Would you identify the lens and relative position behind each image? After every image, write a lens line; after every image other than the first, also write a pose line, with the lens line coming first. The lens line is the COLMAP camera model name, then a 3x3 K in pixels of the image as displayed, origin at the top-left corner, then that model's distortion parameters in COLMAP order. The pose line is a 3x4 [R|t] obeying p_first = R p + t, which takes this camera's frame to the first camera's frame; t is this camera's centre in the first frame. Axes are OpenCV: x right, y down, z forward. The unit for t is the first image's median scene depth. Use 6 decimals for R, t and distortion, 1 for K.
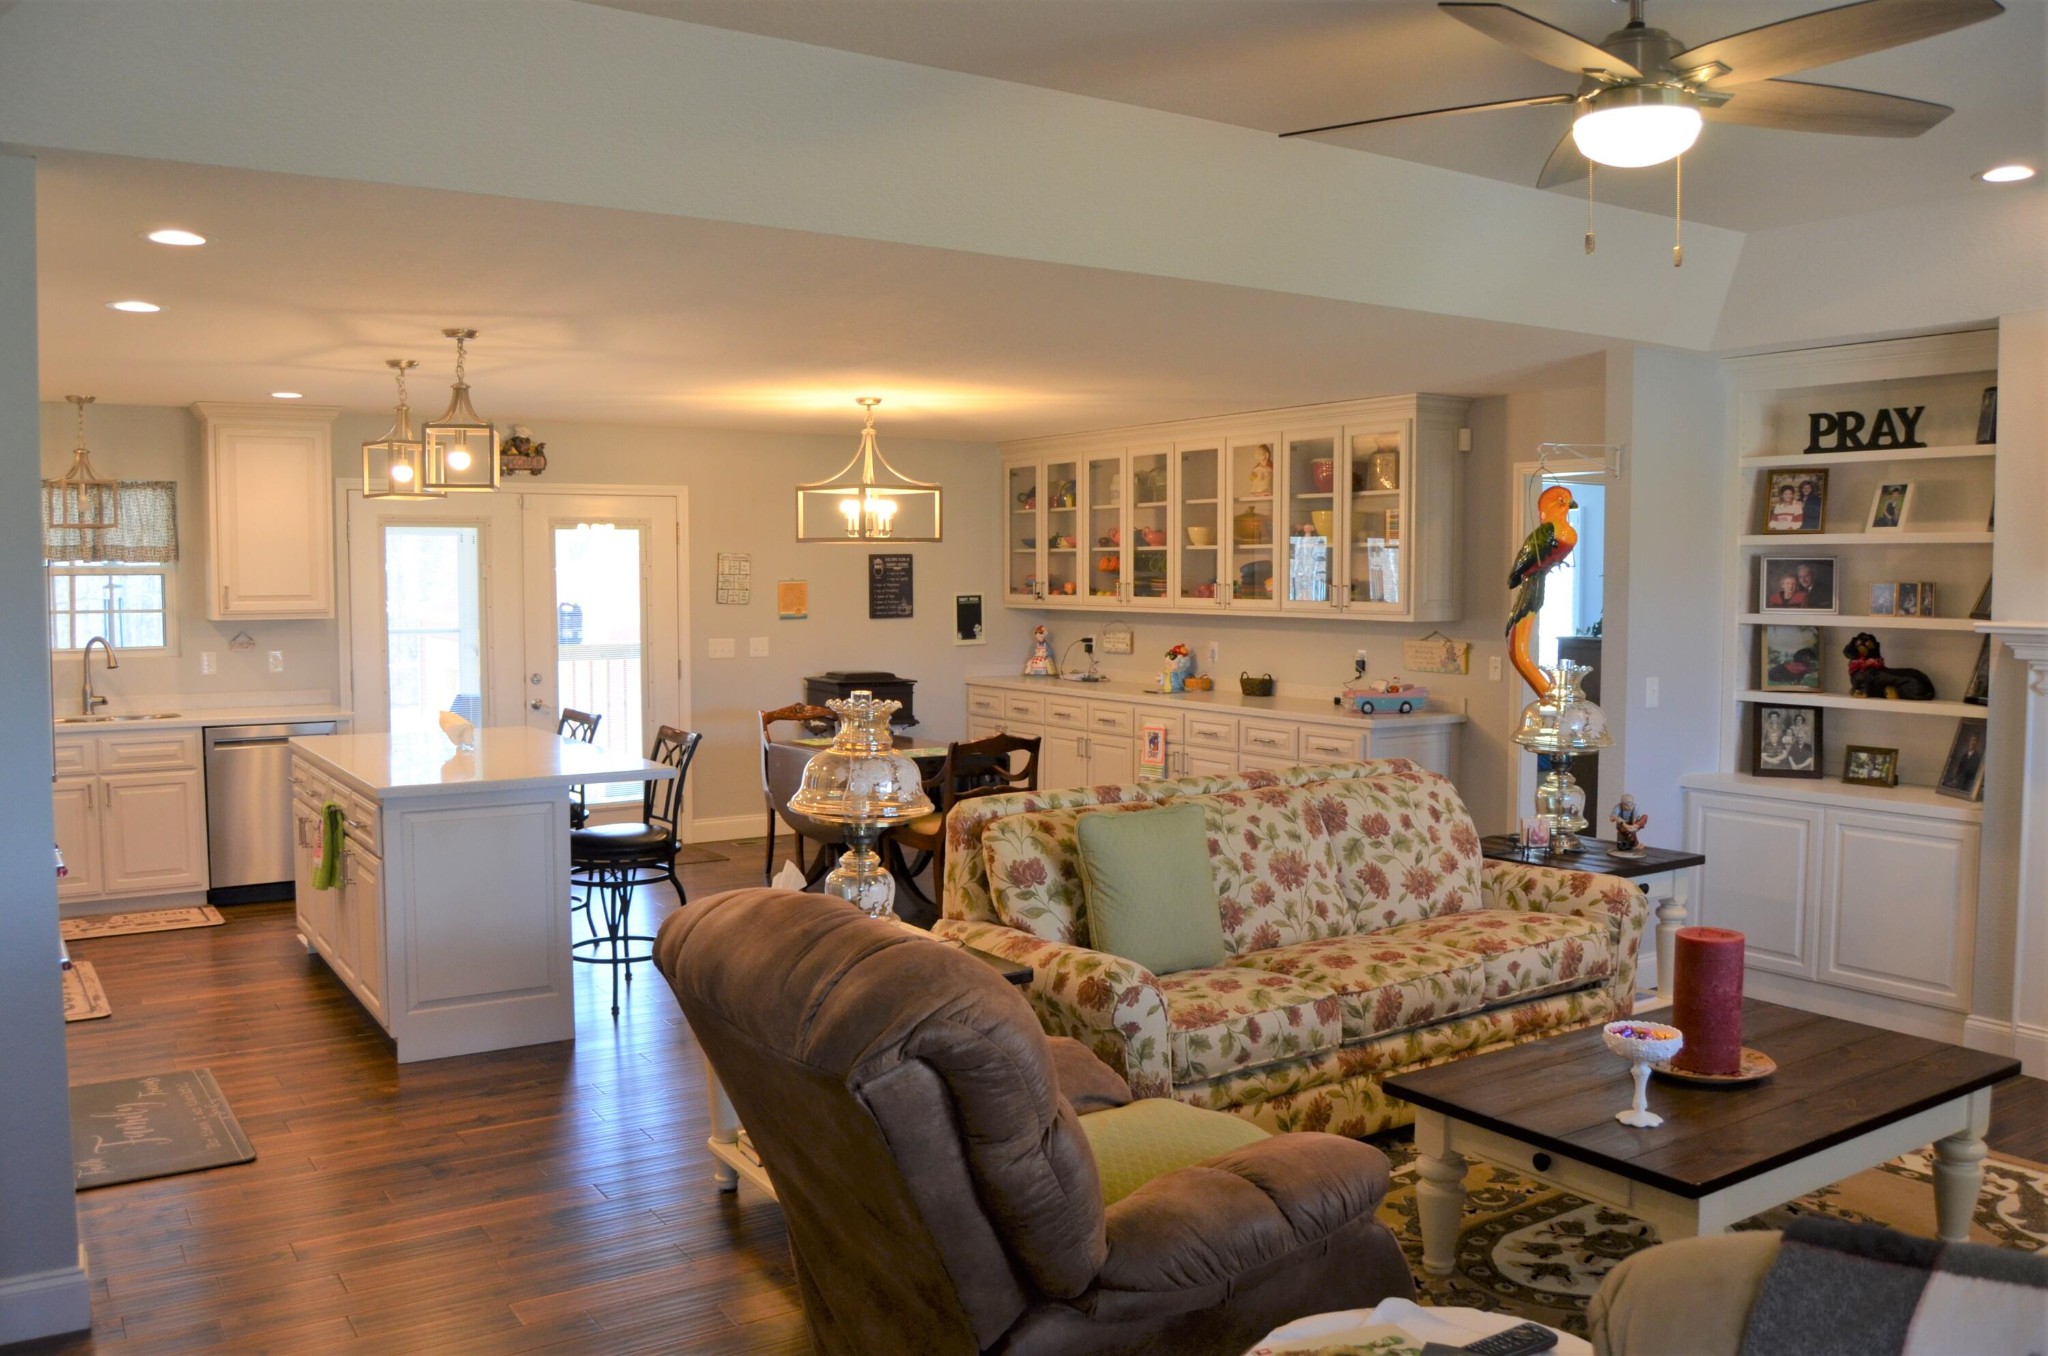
lens RADIAL K [[1631.0, 0, 1024.0], [0, 1631.0, 678.0], [0, 0, 1]] dist [-0.084664, 0.006335]
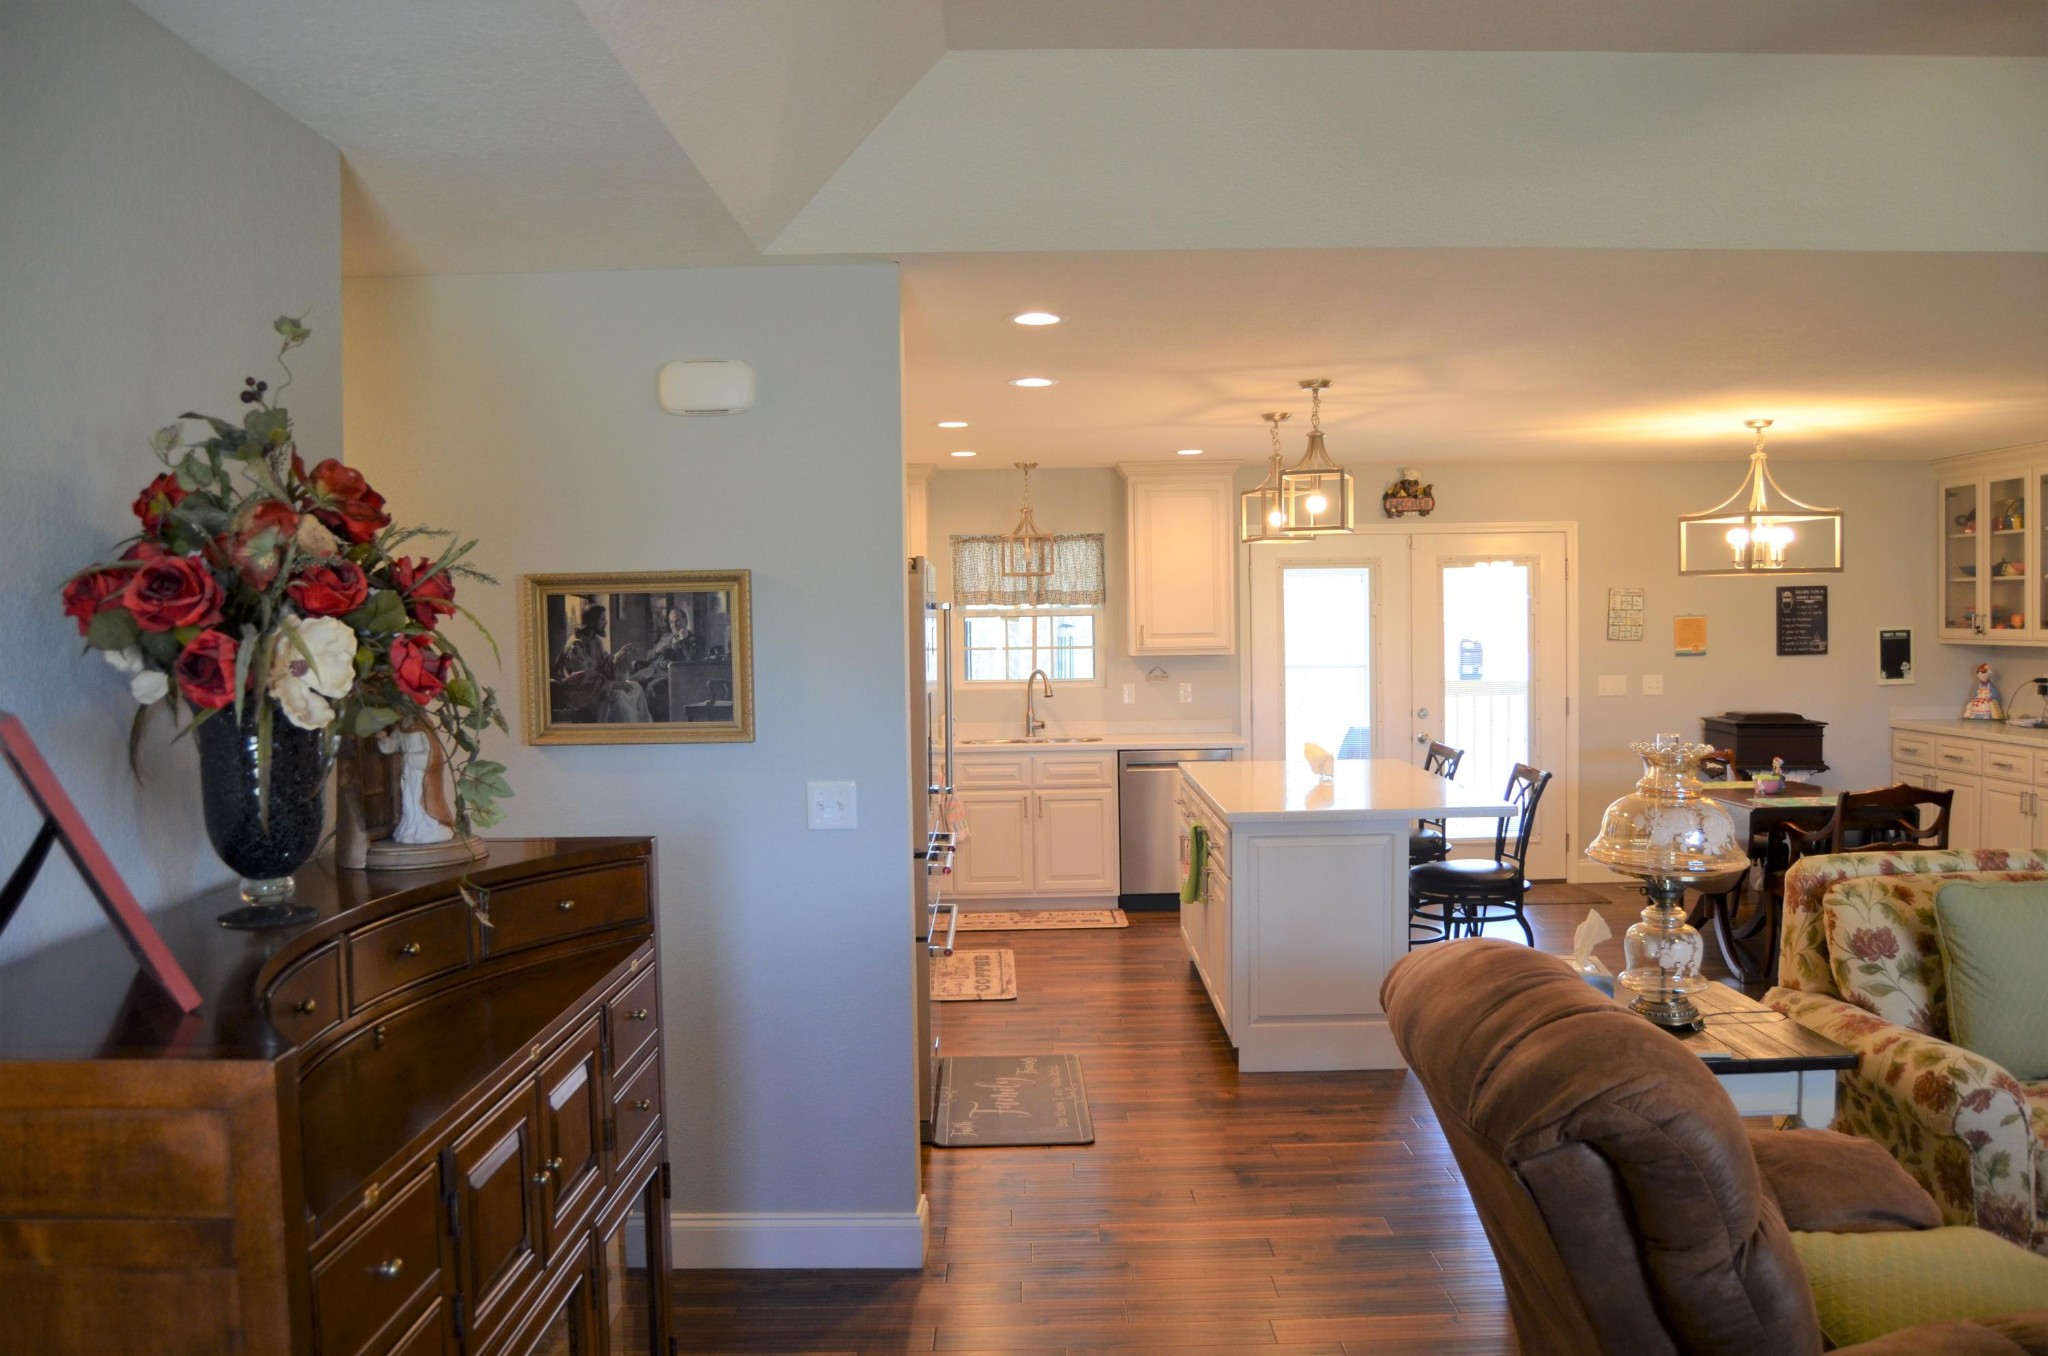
lens RADIAL K [[1582.4, 0, 1024.0], [0, 1582.4, 678.0], [0, 0, 1]] dist [-0.105402, 0.041948]
pose [[0.836616, 0.007403, -0.547740, 0.050218], [-0.019480, 0.999678, -0.016243, -0.001214], [0.547443, 0.024259, 0.836491, 0.036078]]
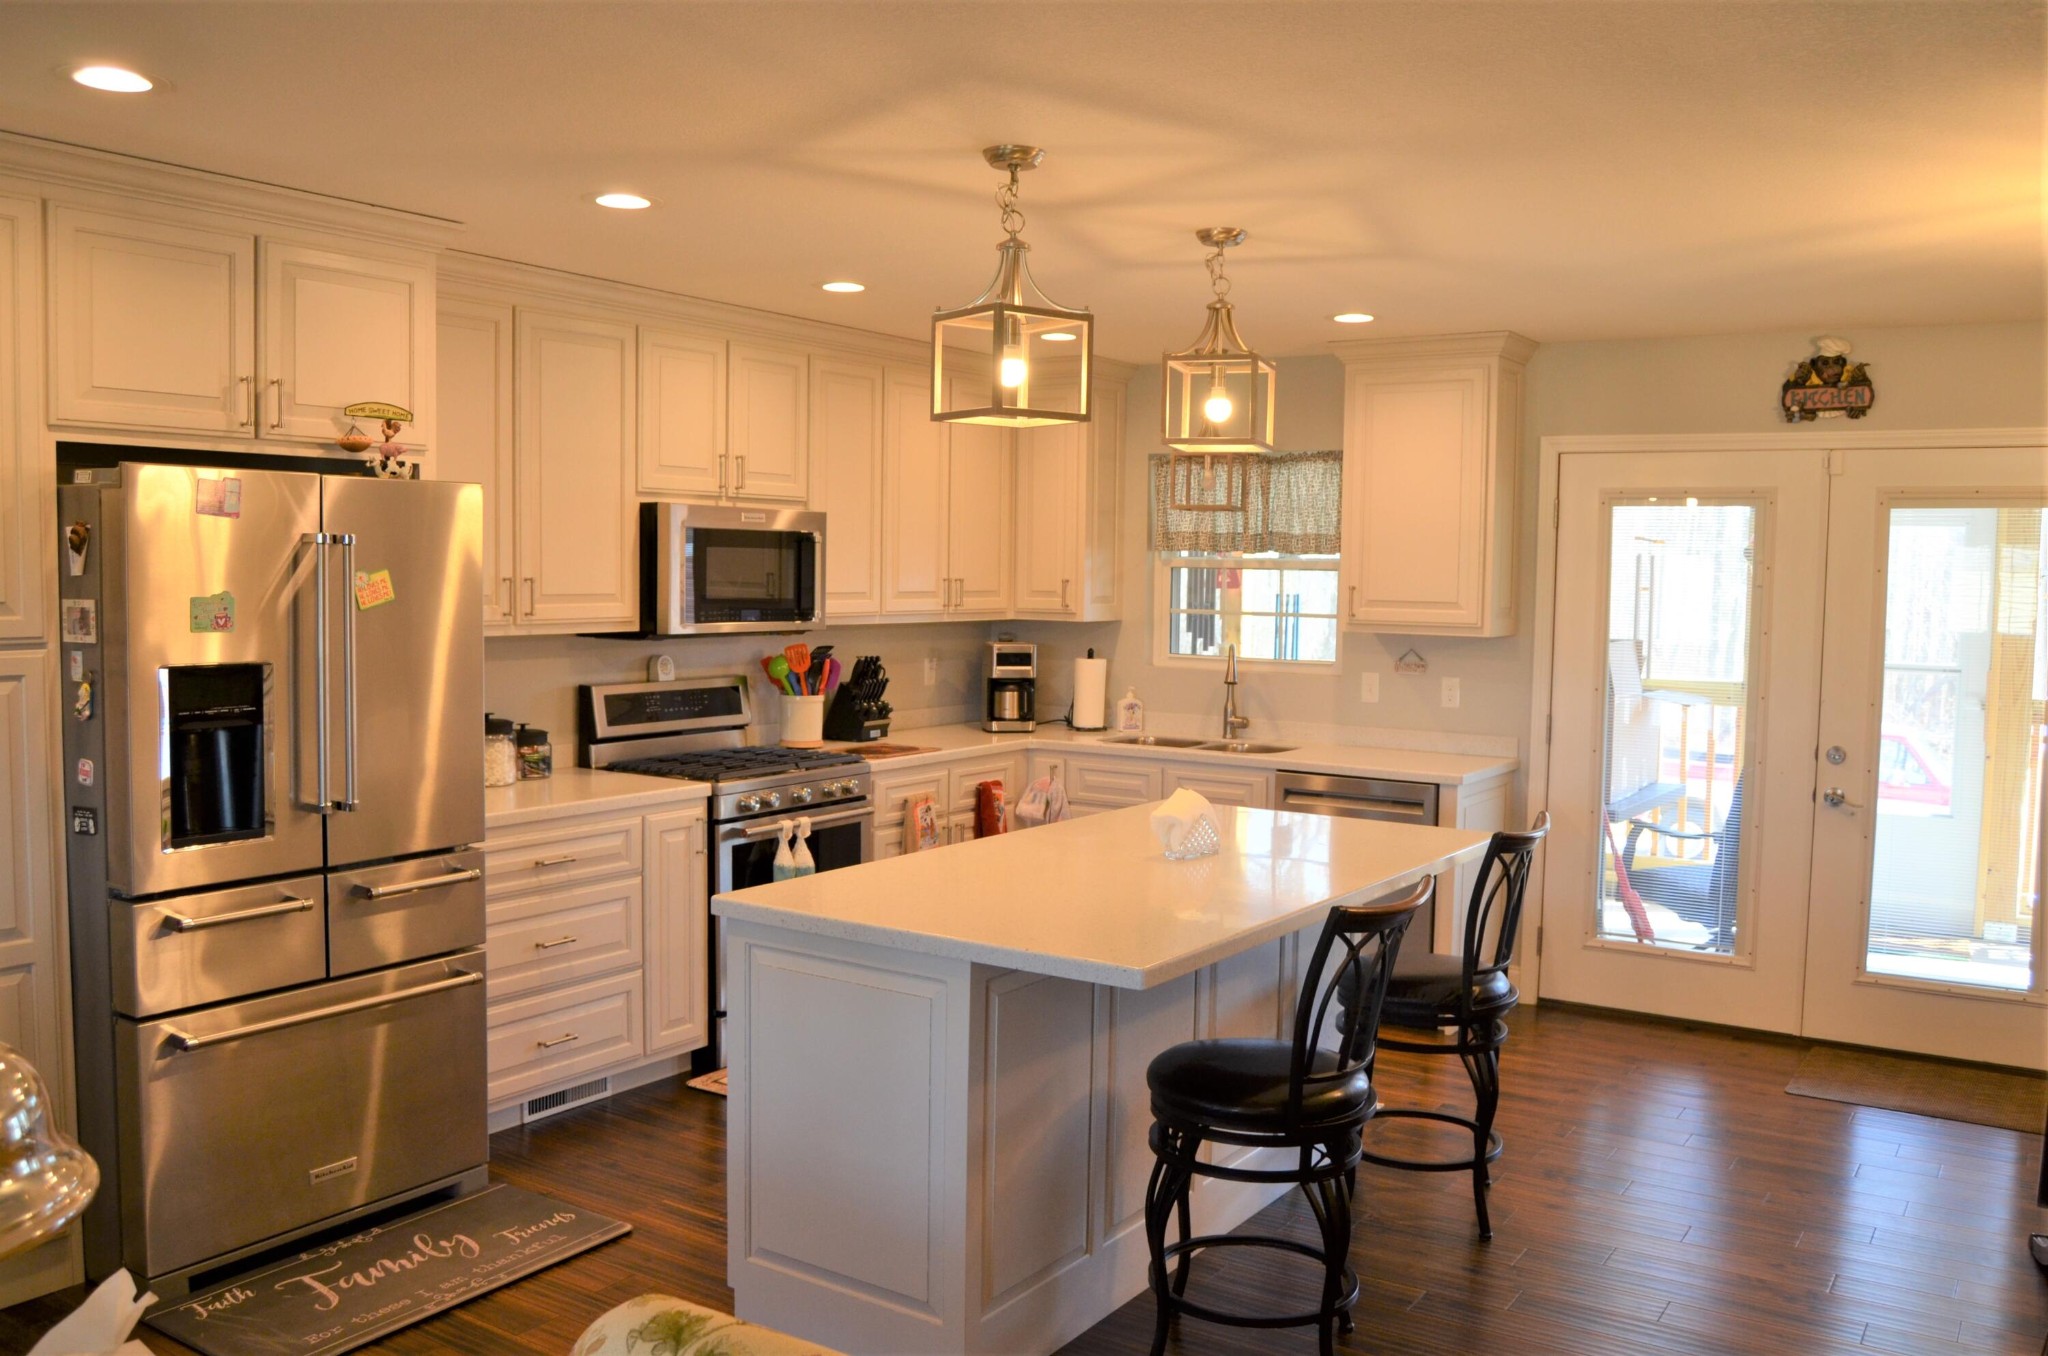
lens RADIAL K [[1691.5, 0, 1024.0], [0, 1691.5, 678.0], [0, 0, 1]] dist [-0.086242, 0.006045]
pose [[0.398848, 0.067571, -0.914524, 0.211178], [-0.074462, 0.996375, 0.041144, -0.046324], [0.913989, 0.051687, 0.402434, 0.702194]]
